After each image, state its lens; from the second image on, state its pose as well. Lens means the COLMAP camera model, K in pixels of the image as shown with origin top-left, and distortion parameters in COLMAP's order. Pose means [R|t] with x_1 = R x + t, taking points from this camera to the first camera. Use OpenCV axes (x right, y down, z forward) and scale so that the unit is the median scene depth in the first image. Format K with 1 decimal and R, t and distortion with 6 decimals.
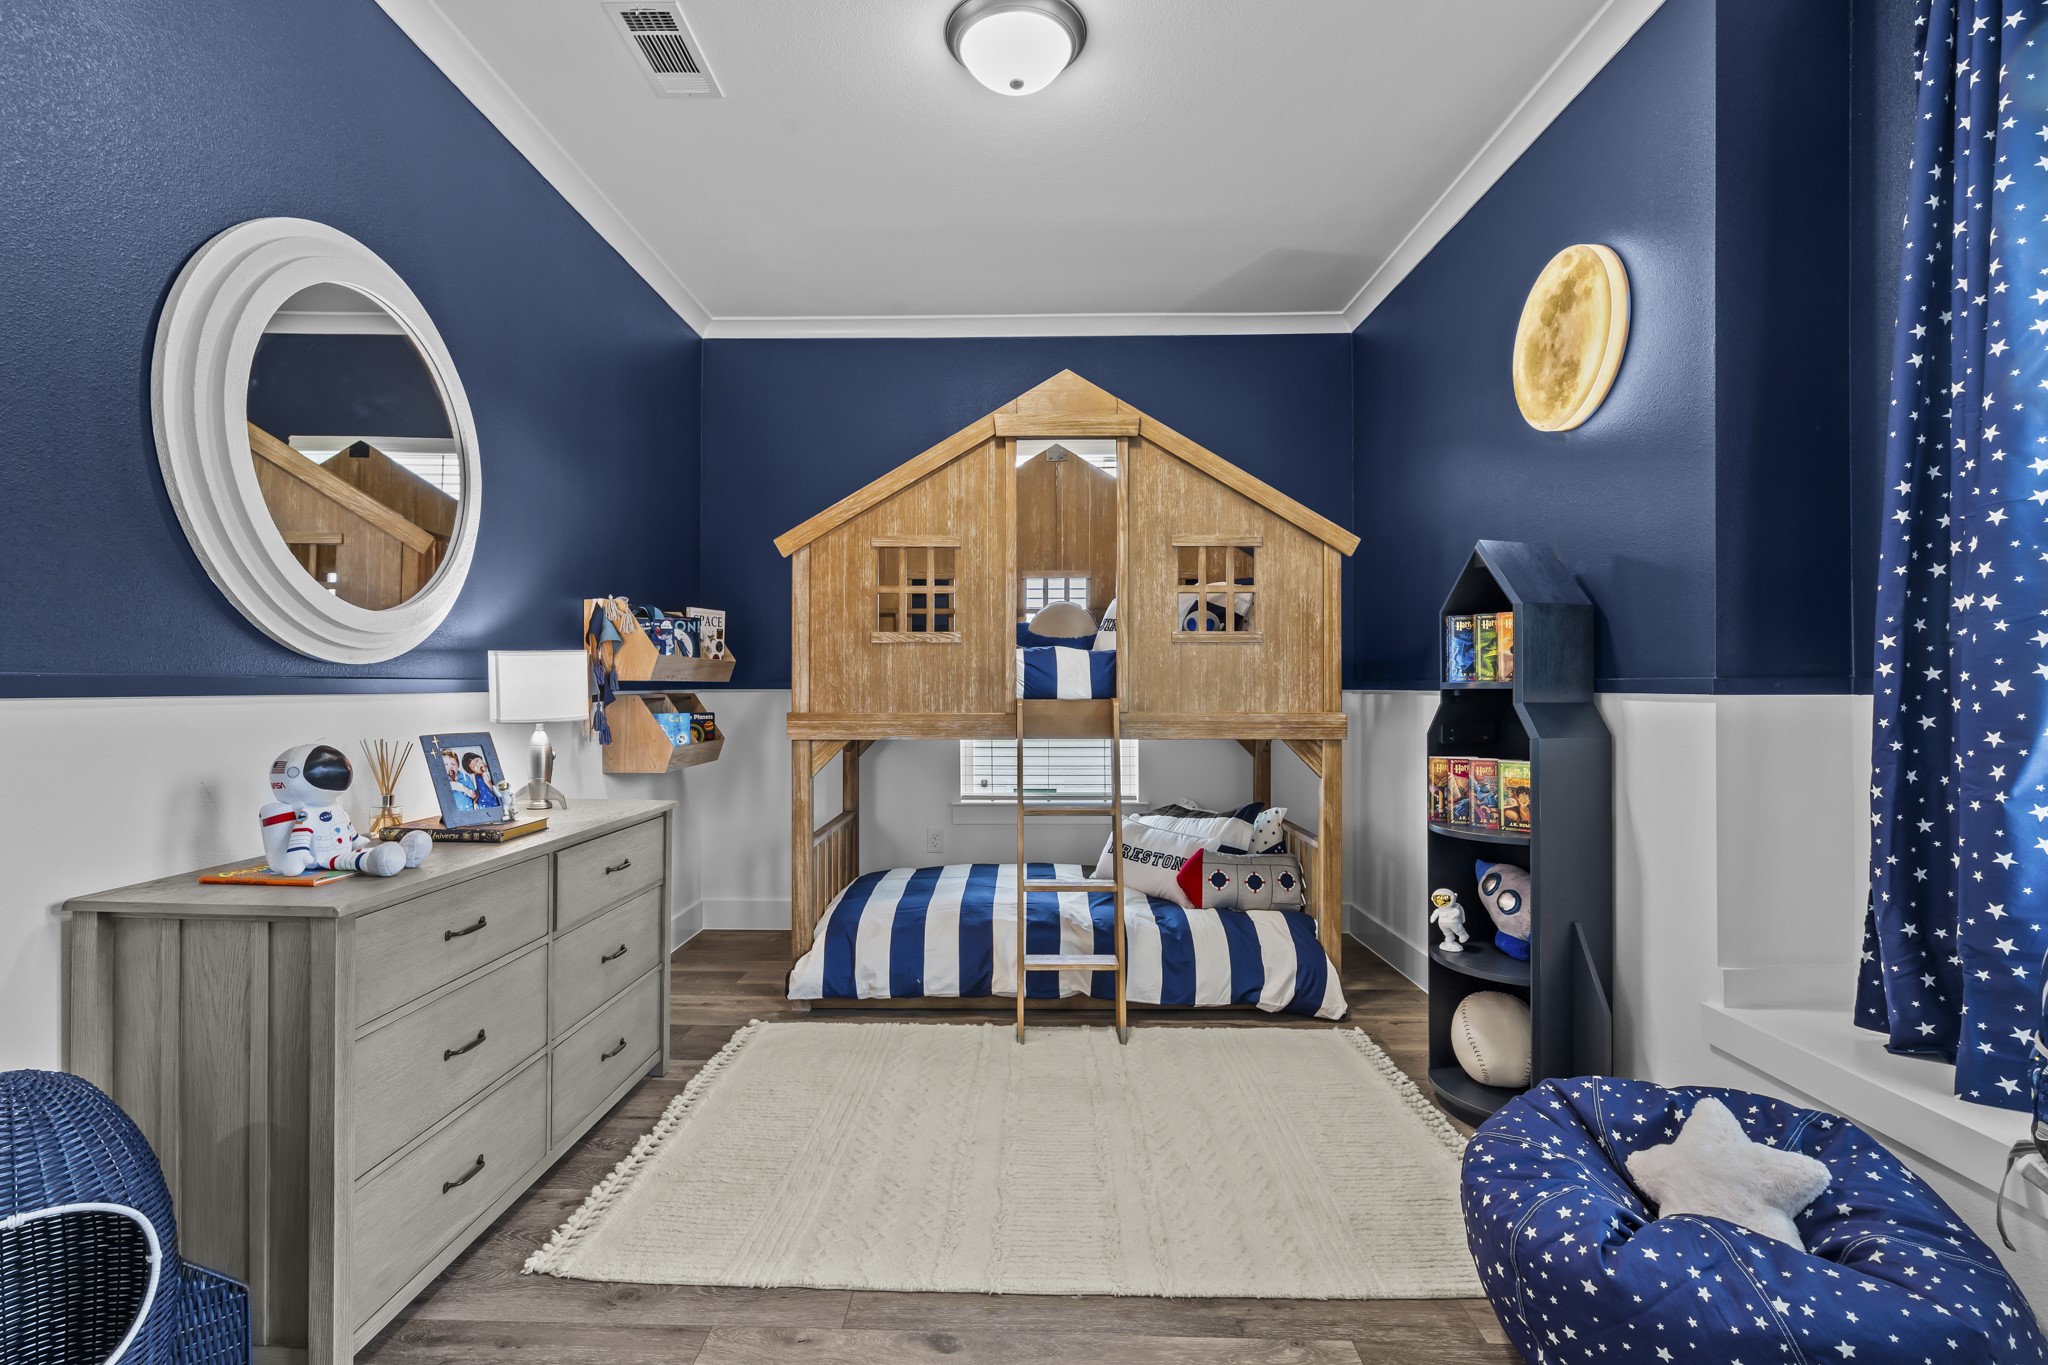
lens RADIAL K [[940.9, 0, 1010.3], [0, 940.9, 685.7], [0, 0, 1]] dist [-0.005887, 0.003177]
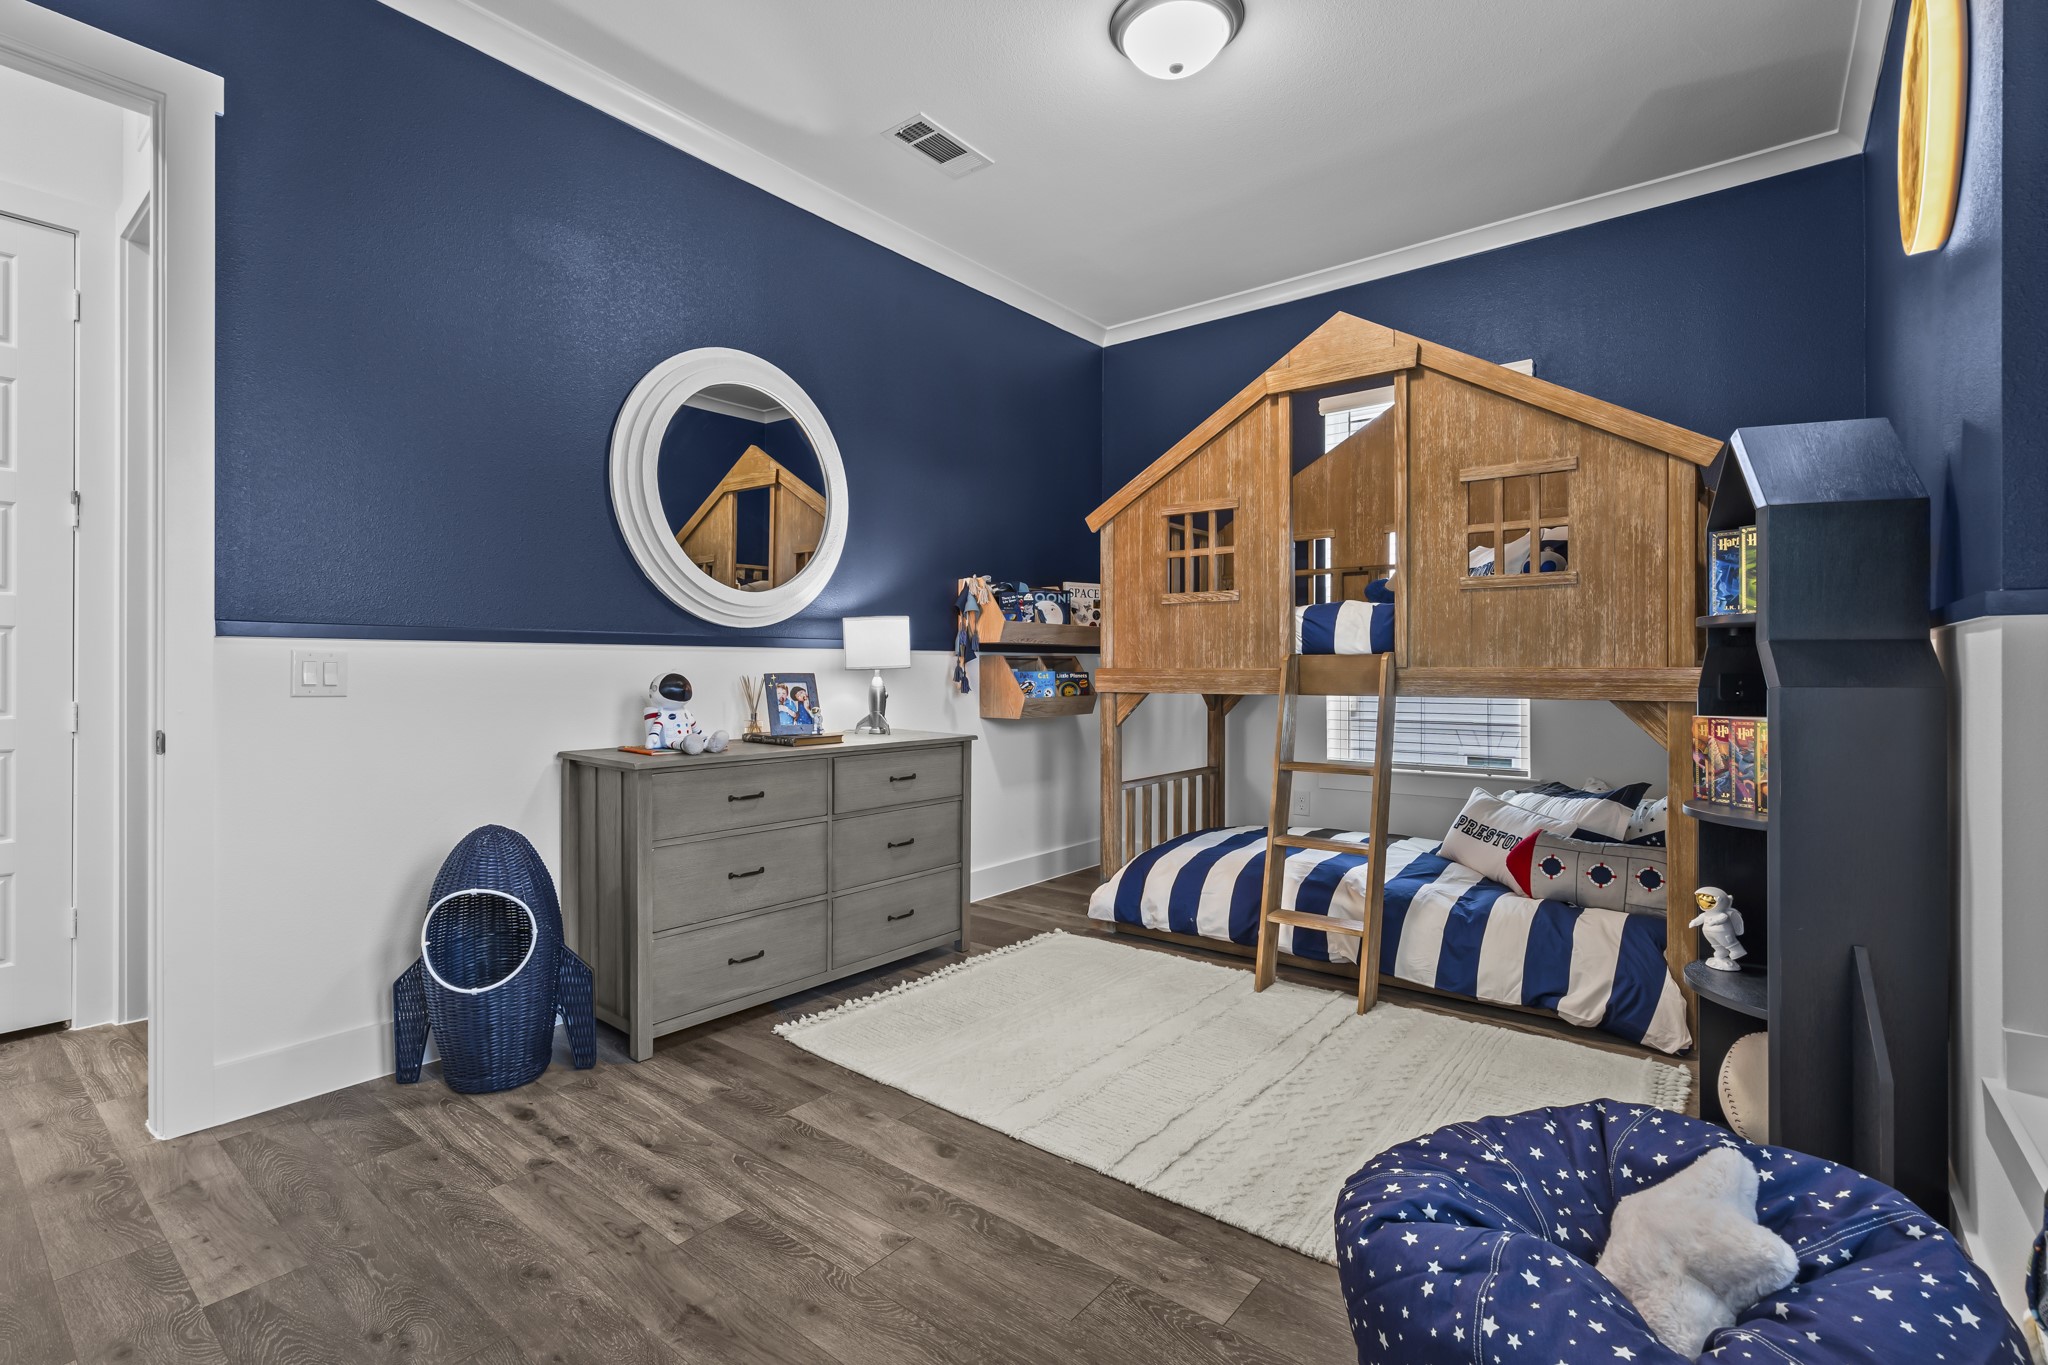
lens RADIAL K [[941.8, 0, 1010.9], [0, 941.8, 670.6], [0, 0, 1]] dist [-0.003862, 0.000446]
pose [[0.792330, 0.000207, -0.610092, 0.391377], [0.001262, 0.999997, 0.001978, 0.029786], [0.610091, -0.002337, 0.792328, 0.031169]]
